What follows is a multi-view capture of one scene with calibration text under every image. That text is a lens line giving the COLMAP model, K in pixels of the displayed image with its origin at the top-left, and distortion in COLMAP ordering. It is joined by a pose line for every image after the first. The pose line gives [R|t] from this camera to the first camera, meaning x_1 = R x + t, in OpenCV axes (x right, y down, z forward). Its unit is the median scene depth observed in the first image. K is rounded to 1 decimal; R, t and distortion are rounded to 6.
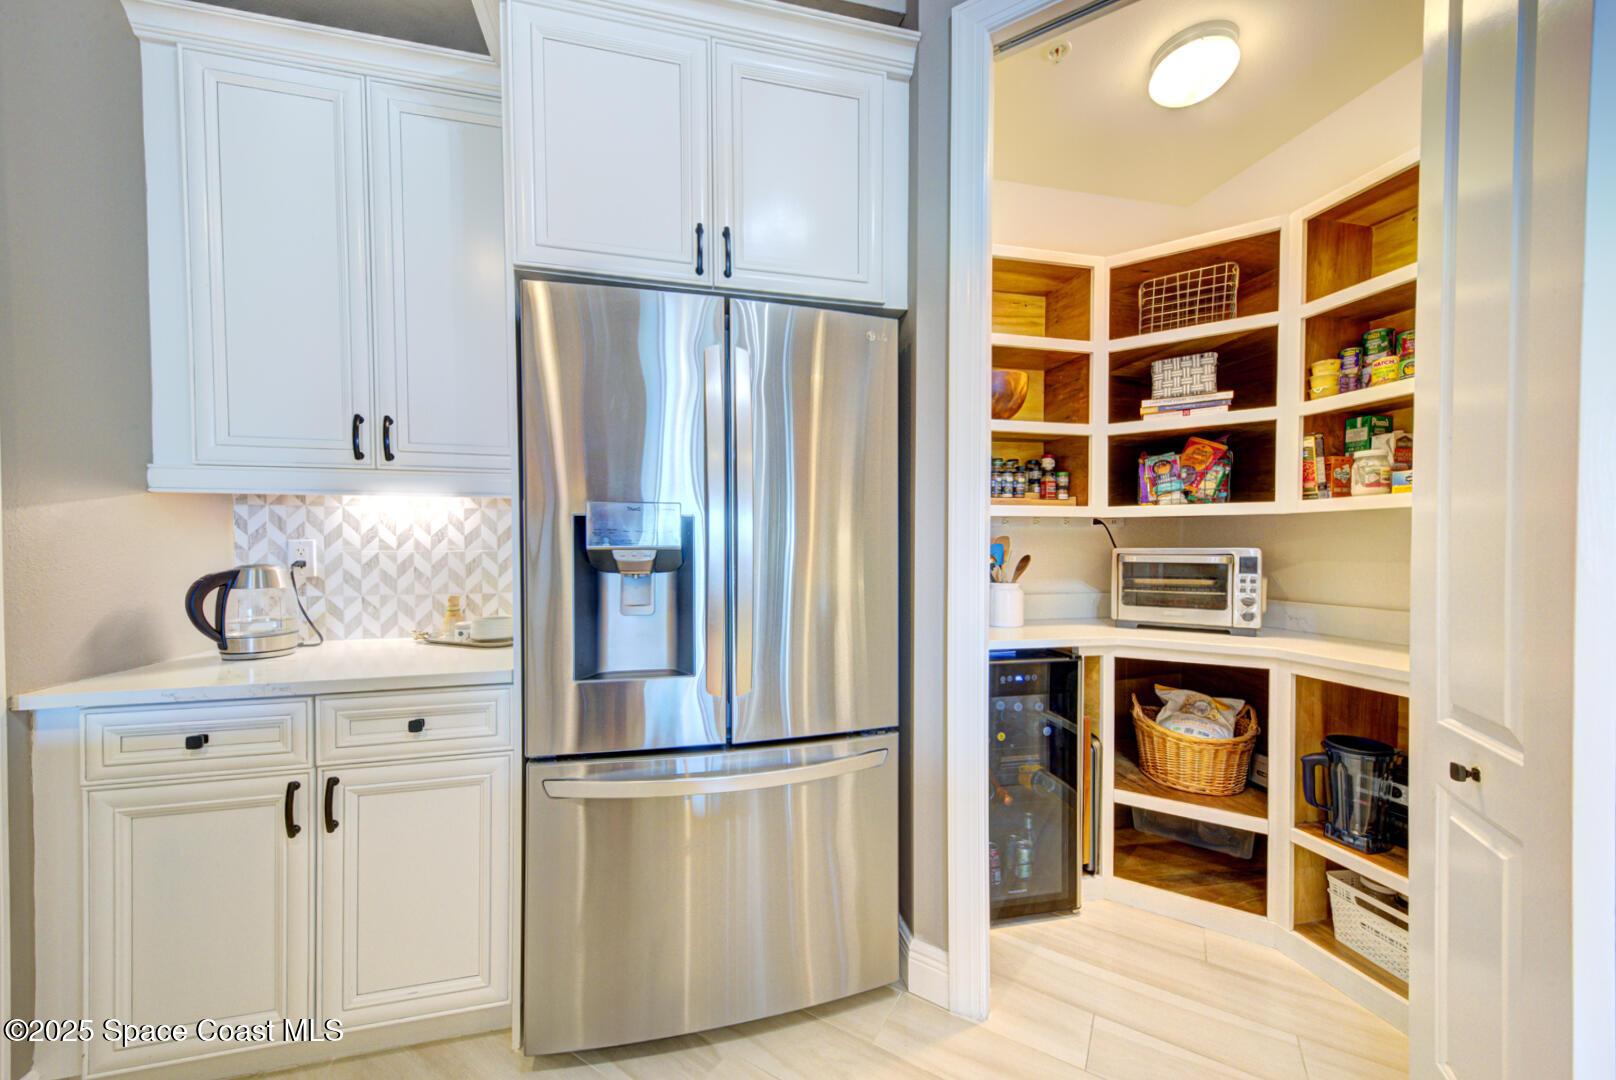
lens RADIAL K [[589.4, 0, 810.0], [0, 589.4, 554.0], [0, 0, 1]] dist [0.012134, -0.000054]
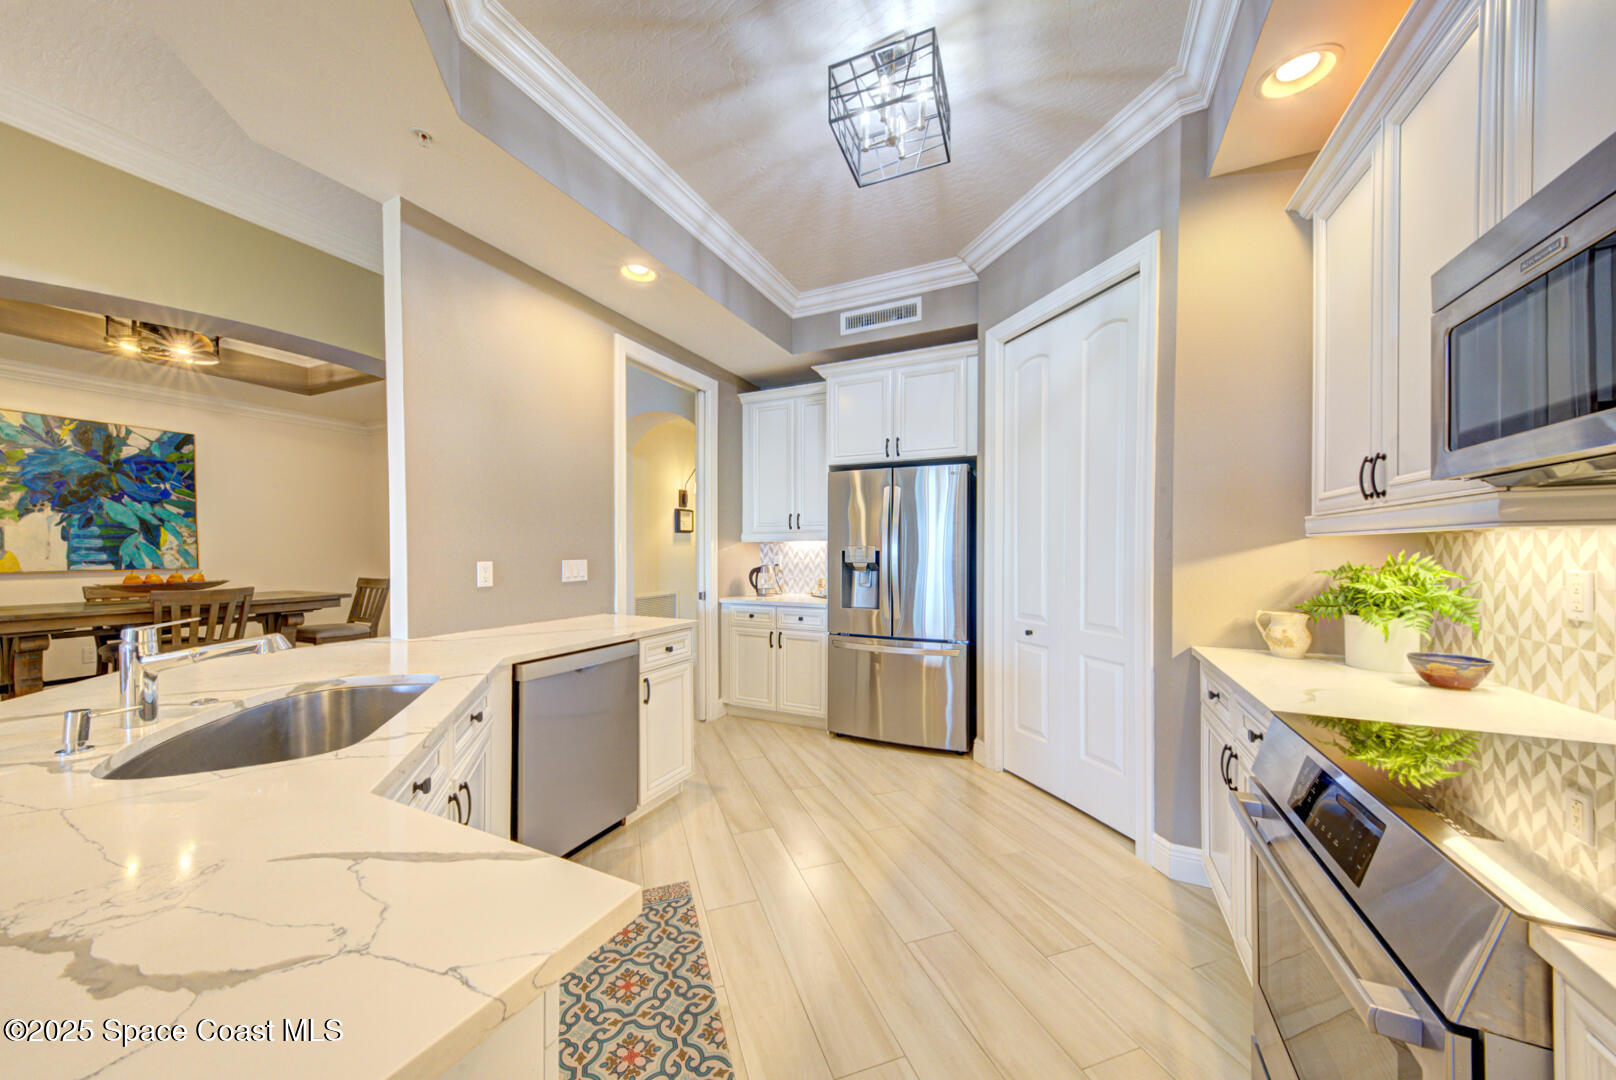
lens RADIAL K [[552.8, 0, 803.5], [0, 552.8, 562.2], [0, 0, 1]] dist [0.000121, -0.000044]
pose [[0.767066, 0.016456, -0.641357, 1.082228], [-0.011171, 0.999862, 0.012294, -0.035642], [0.641470, -0.002266, 0.767144, -1.090021]]
